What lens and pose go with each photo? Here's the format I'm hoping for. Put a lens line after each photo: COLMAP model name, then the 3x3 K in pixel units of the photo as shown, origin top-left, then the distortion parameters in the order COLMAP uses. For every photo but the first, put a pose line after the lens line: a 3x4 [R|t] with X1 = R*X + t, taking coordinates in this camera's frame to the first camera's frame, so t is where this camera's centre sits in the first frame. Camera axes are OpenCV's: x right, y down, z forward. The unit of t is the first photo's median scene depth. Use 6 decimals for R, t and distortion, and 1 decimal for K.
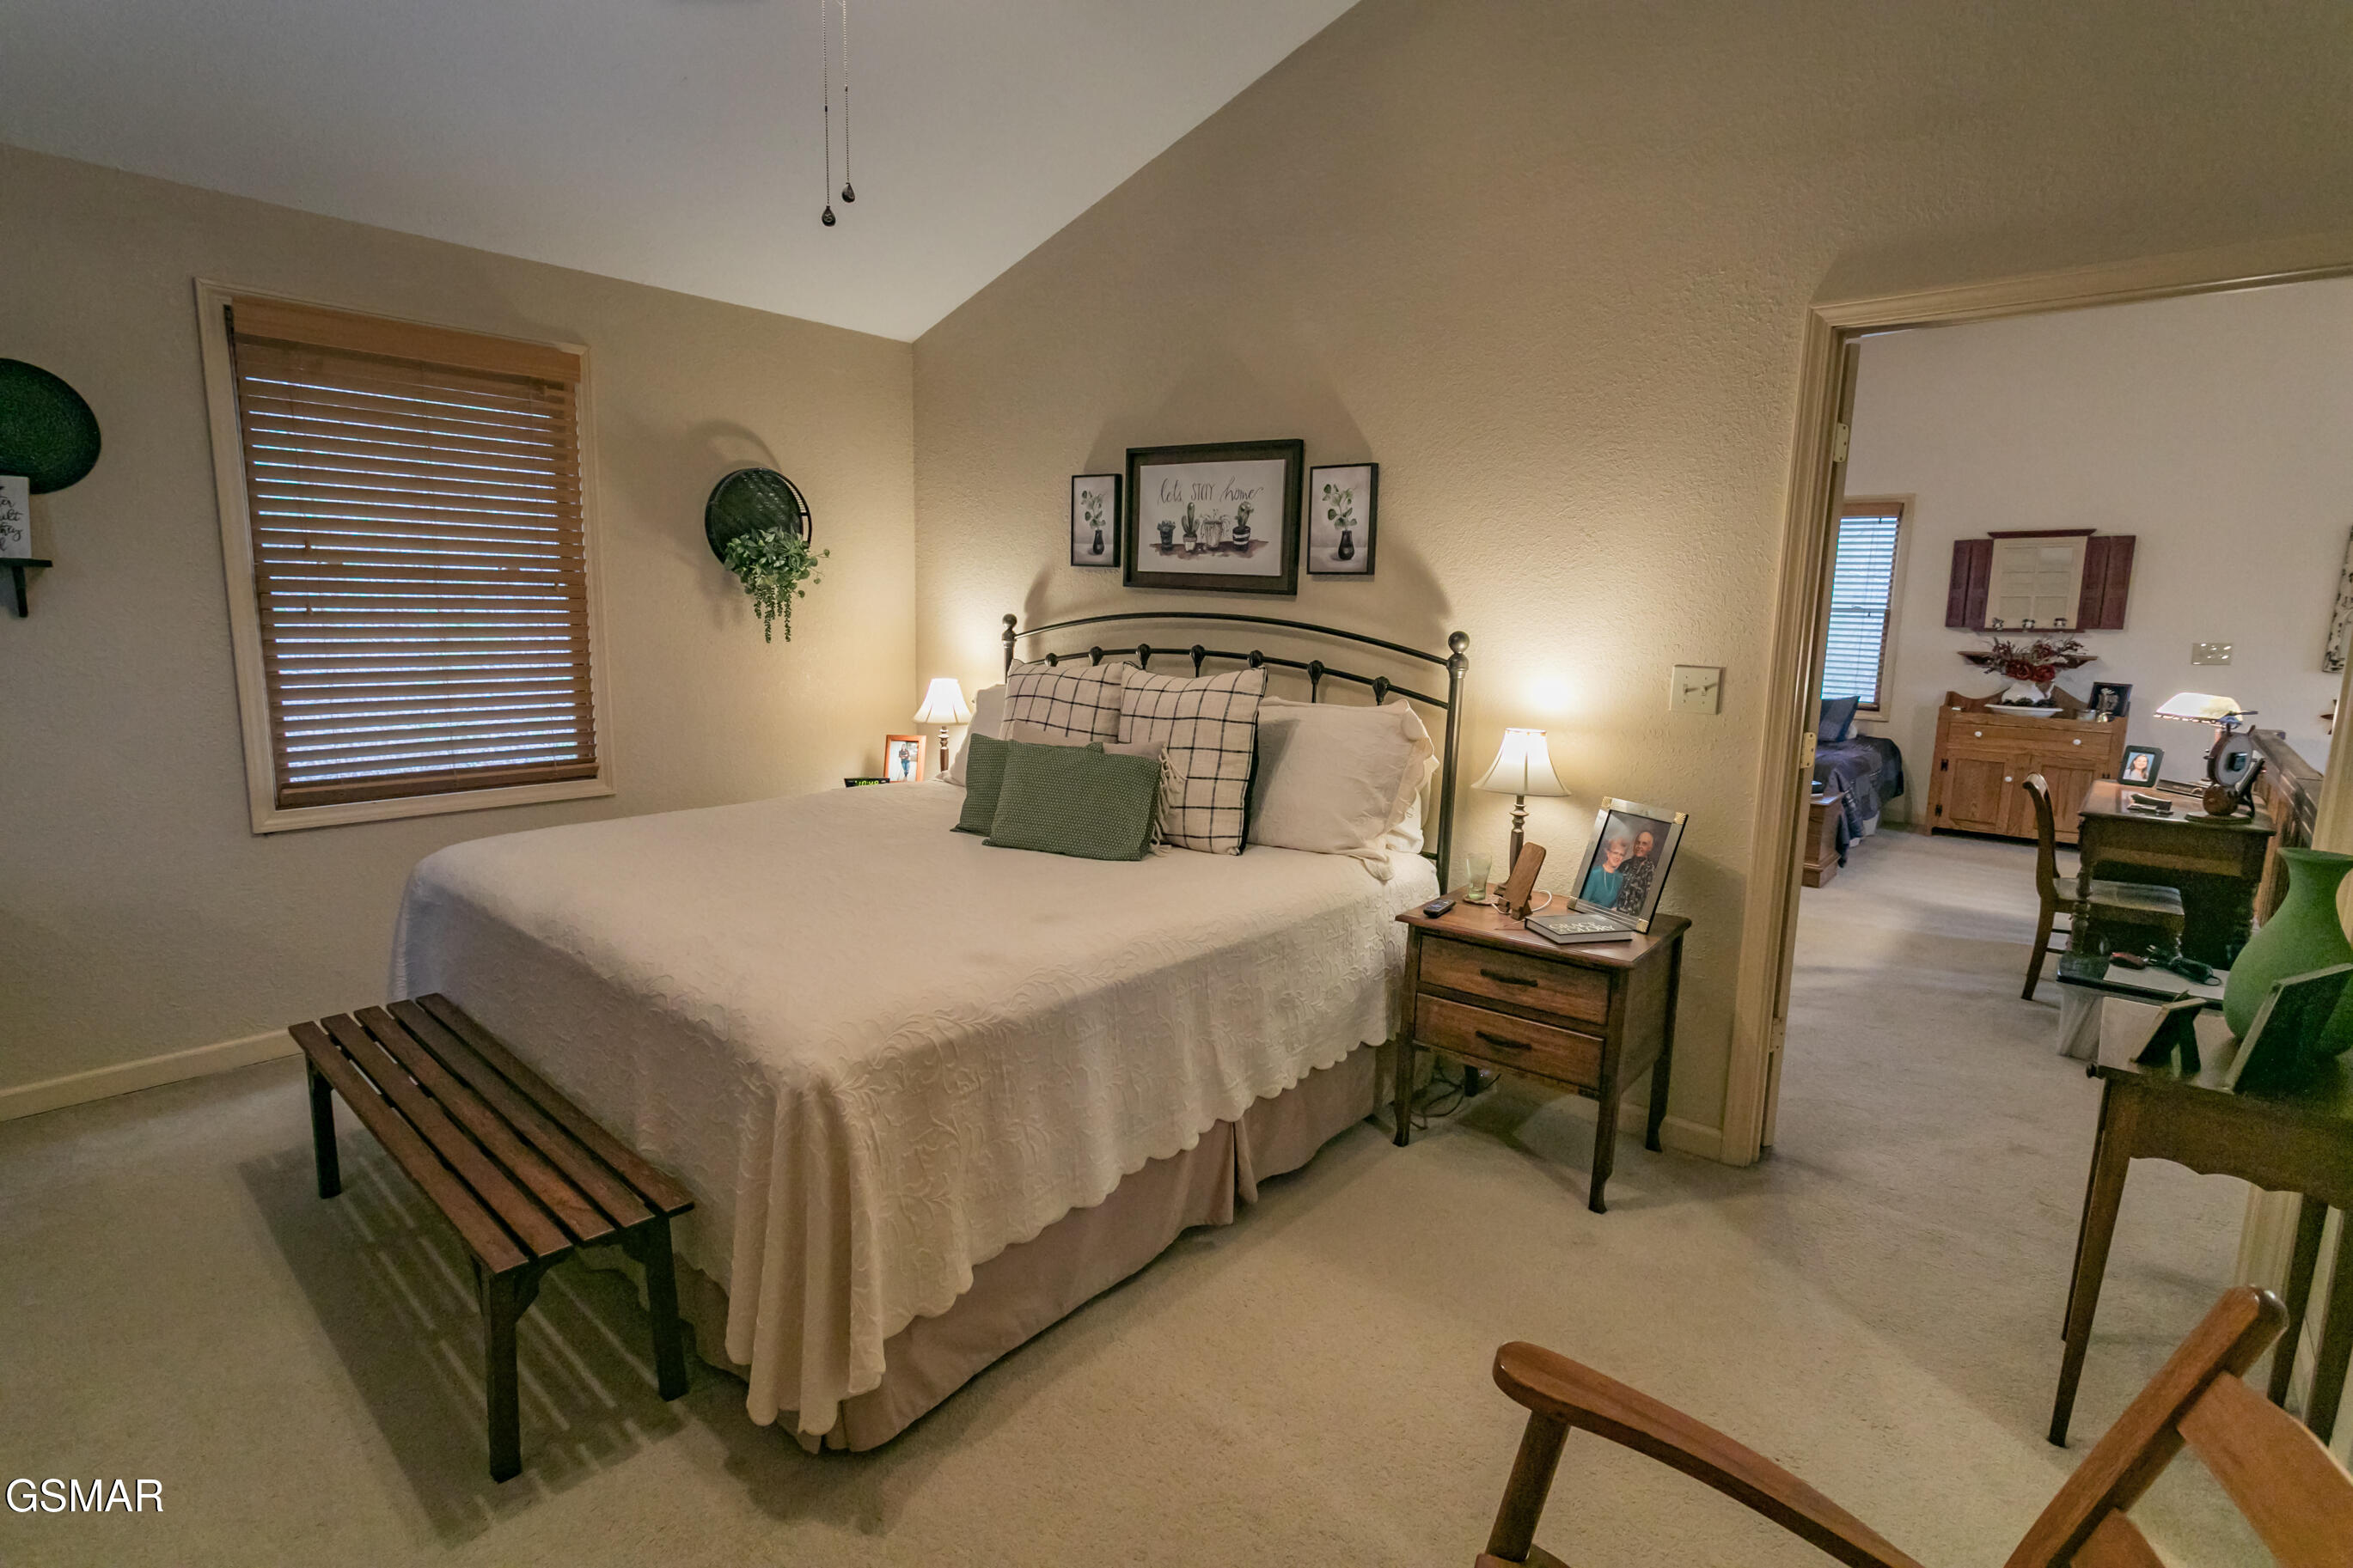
lens RADIAL K [[1146.9, 0, 1172.8], [0, 1146.9, 780.4], [0, 0, 1]] dist [-0.009718, 0.006088]
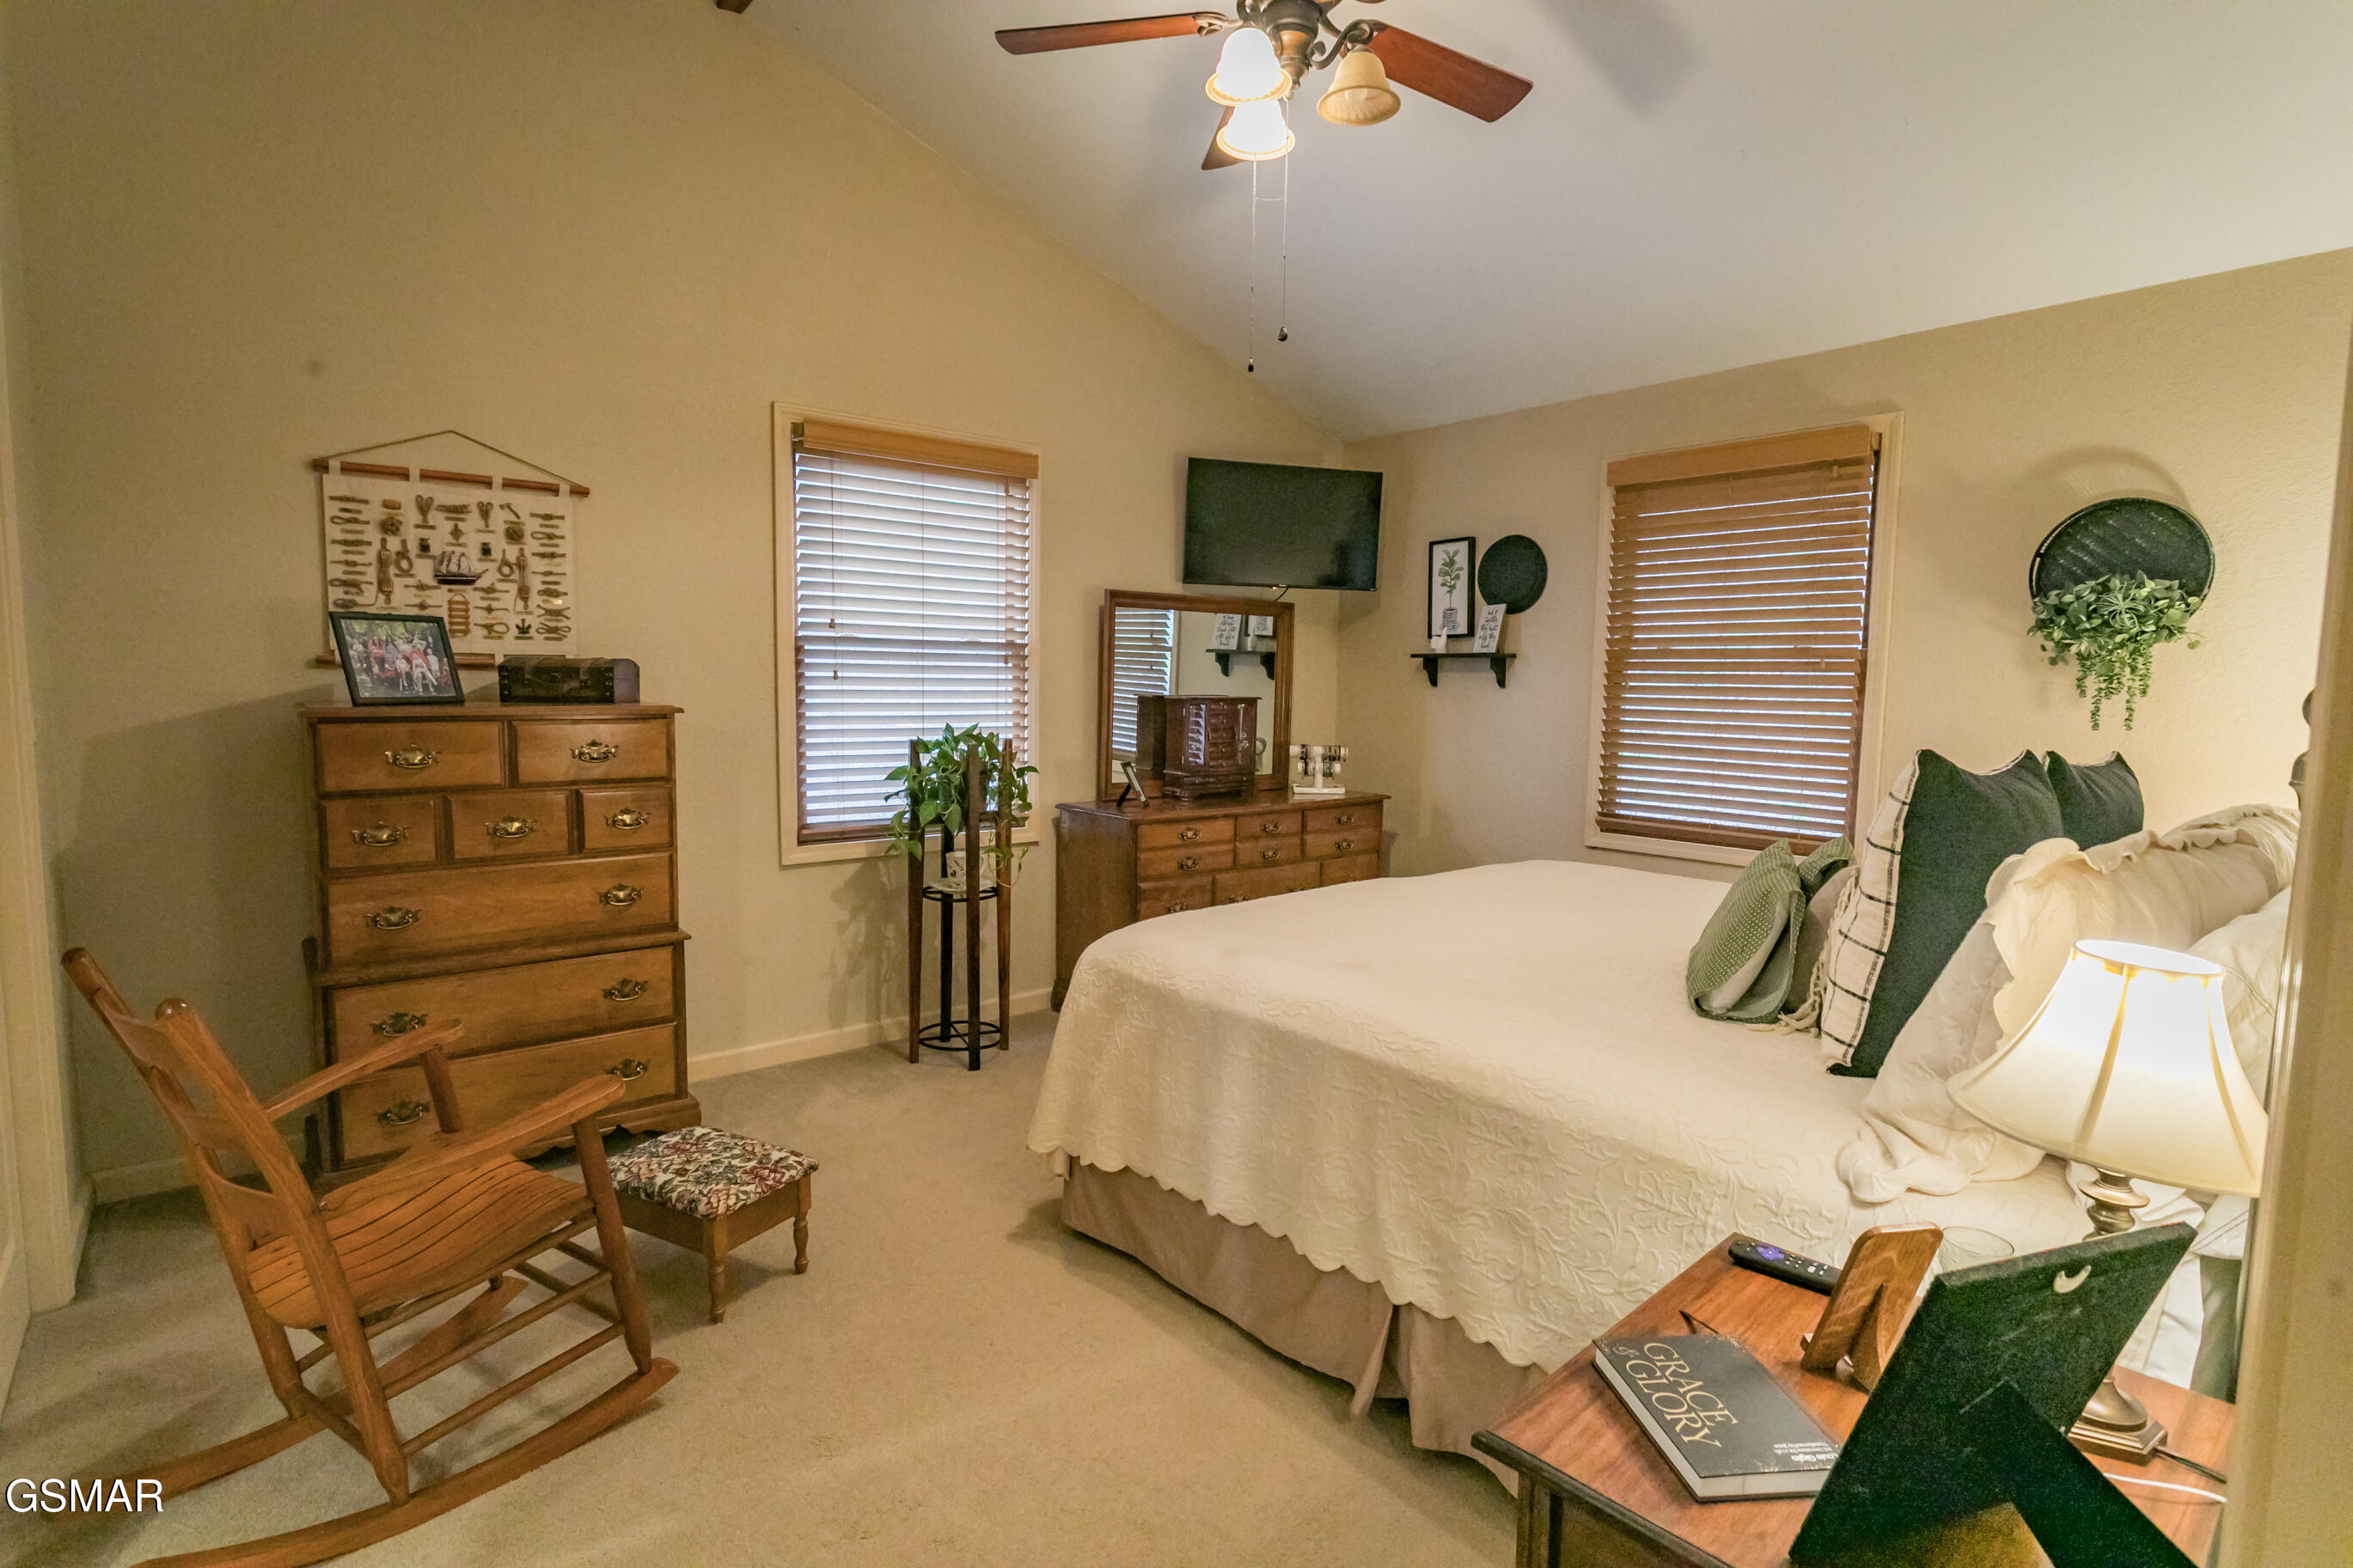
lens RADIAL K [[1146.9, 0, 1170.2], [0, 1146.9, 783.1], [0, 0, 1]] dist [-0.009718, 0.006088]
pose [[-0.170445, 0.066653, -0.983110, 0.664756], [-0.171003, 0.980570, 0.096128, -0.076423], [0.970416, 0.184499, -0.155735, 0.745605]]
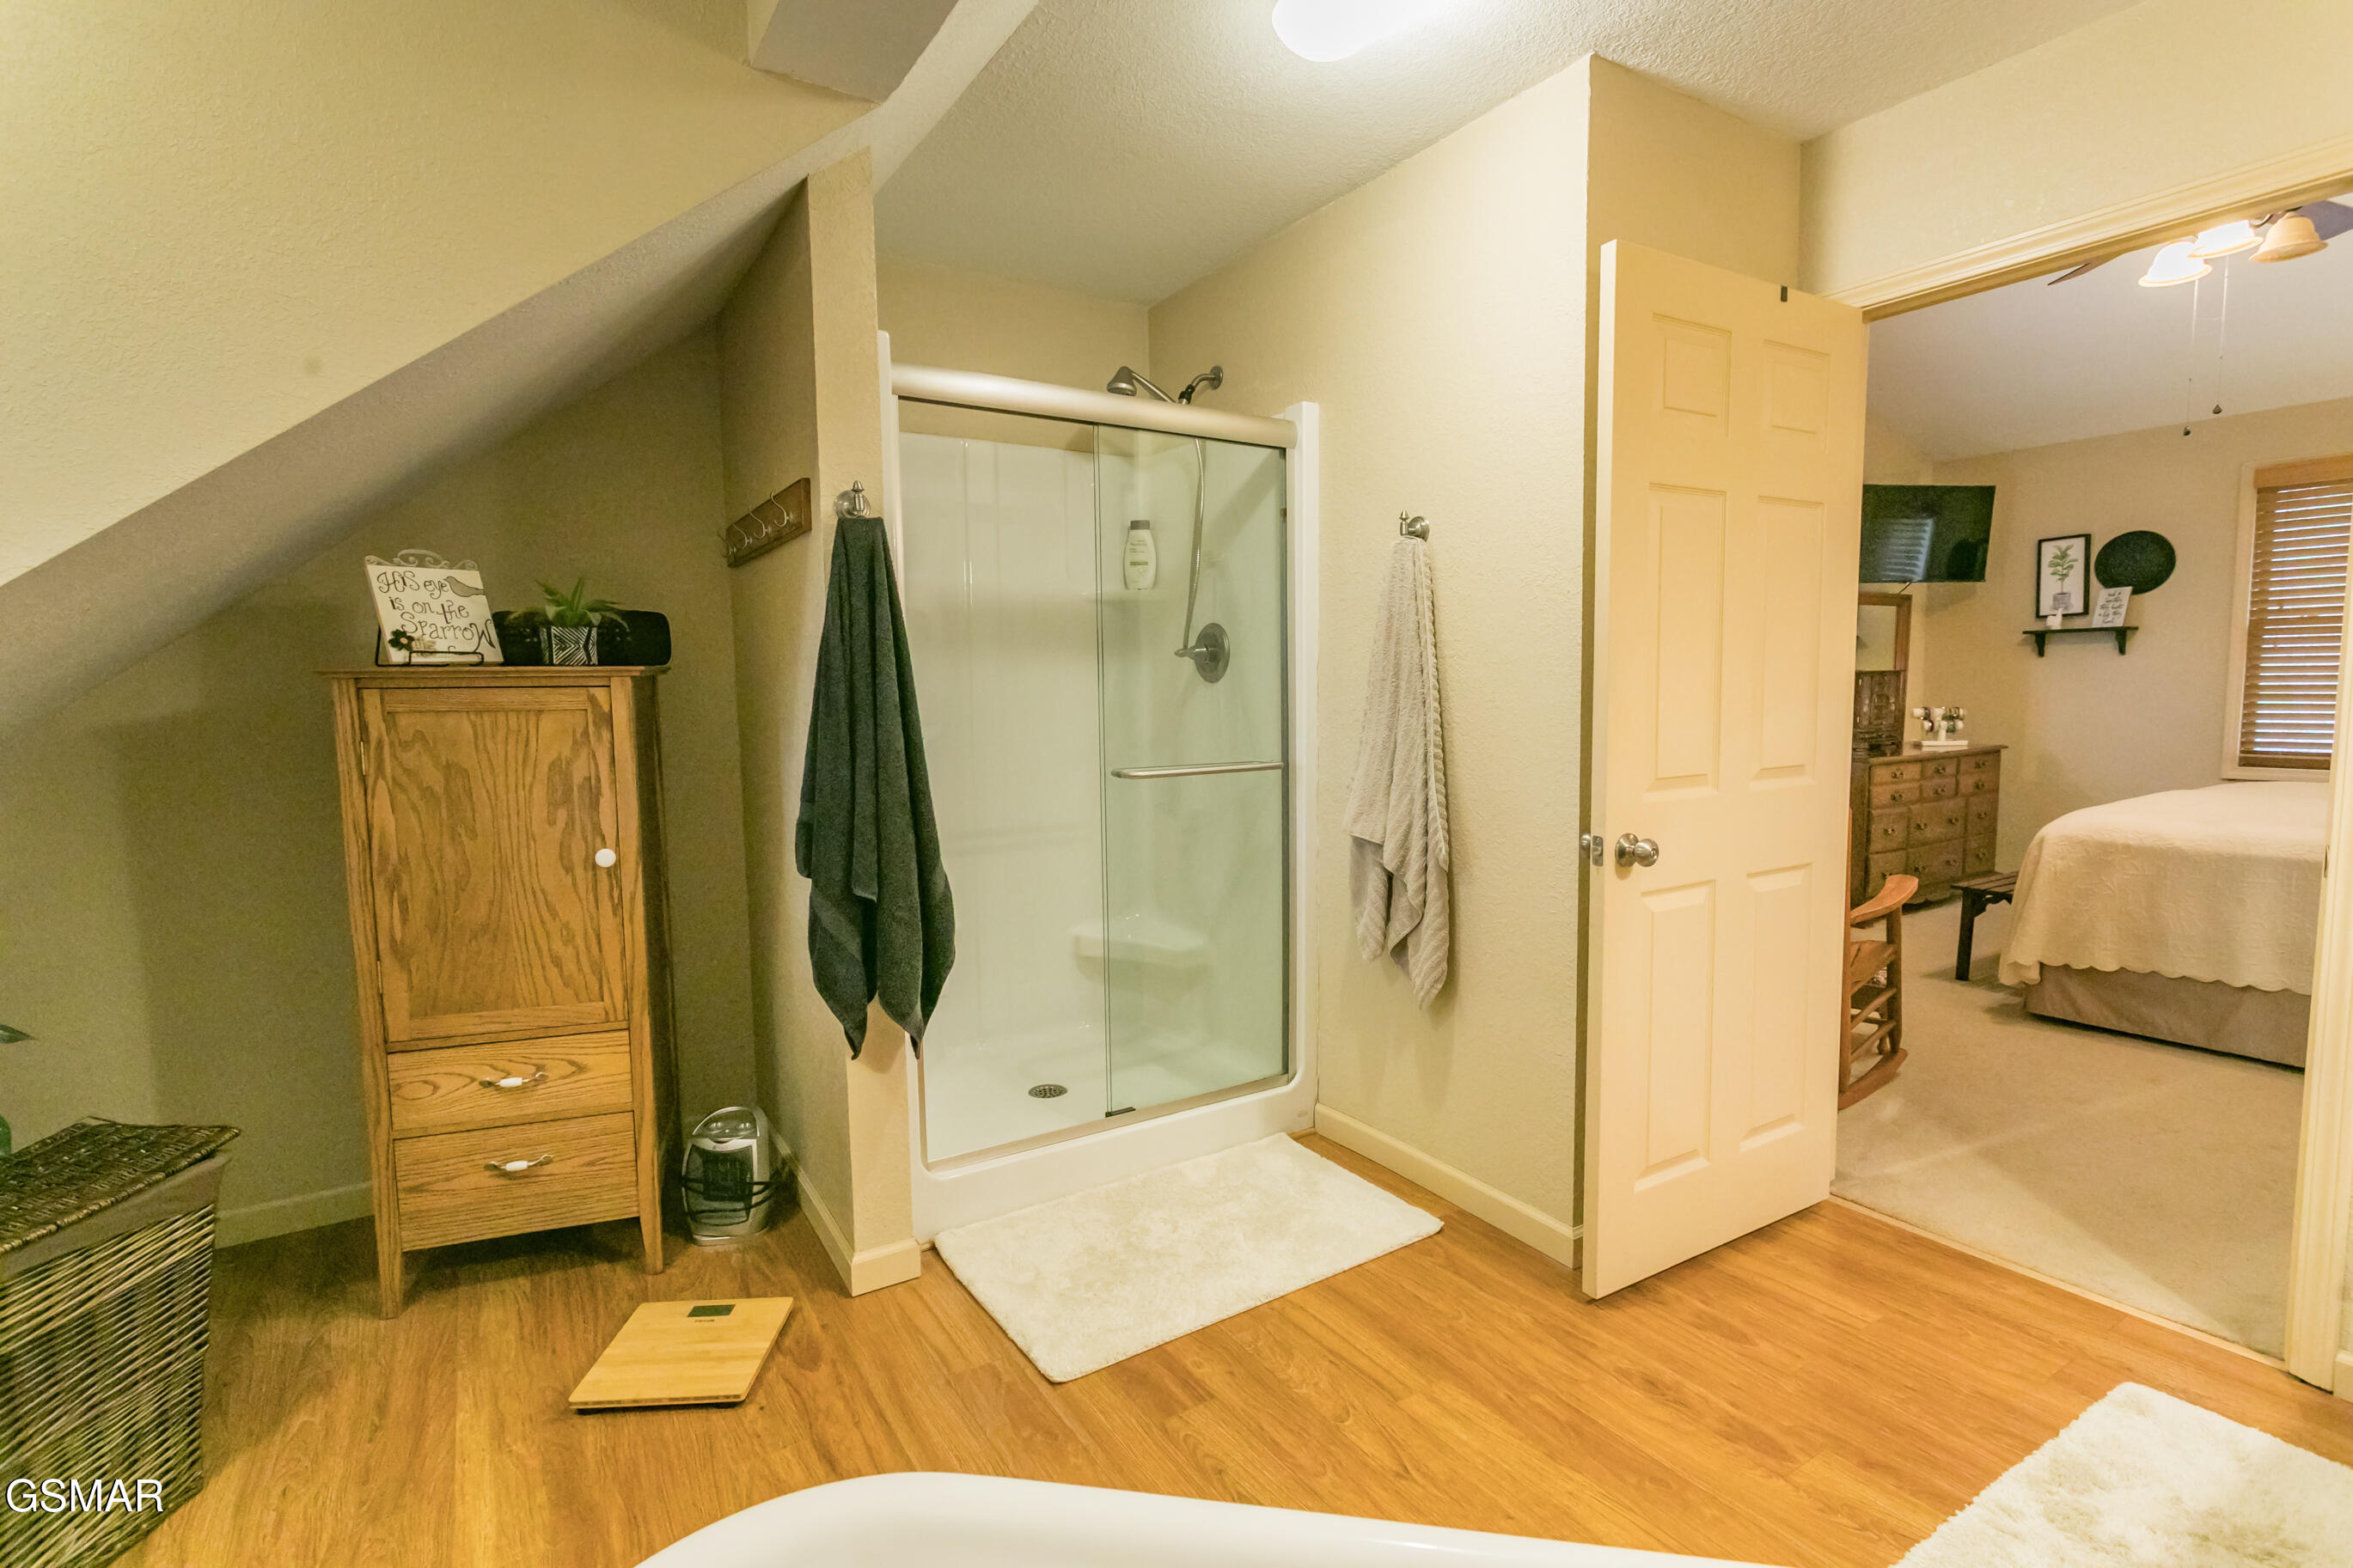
lens RADIAL K [[1108.3, 0, 1175.4], [0, 1108.3, 789.5], [0, 0, 1]] dist [-0.001750, 0.003693]
pose [[-0.296208, 0.074162, -0.952240, 1.298789], [-0.135536, 0.983628, 0.118767, 0.082840], [0.945458, 0.164243, -0.281307, -0.010250]]
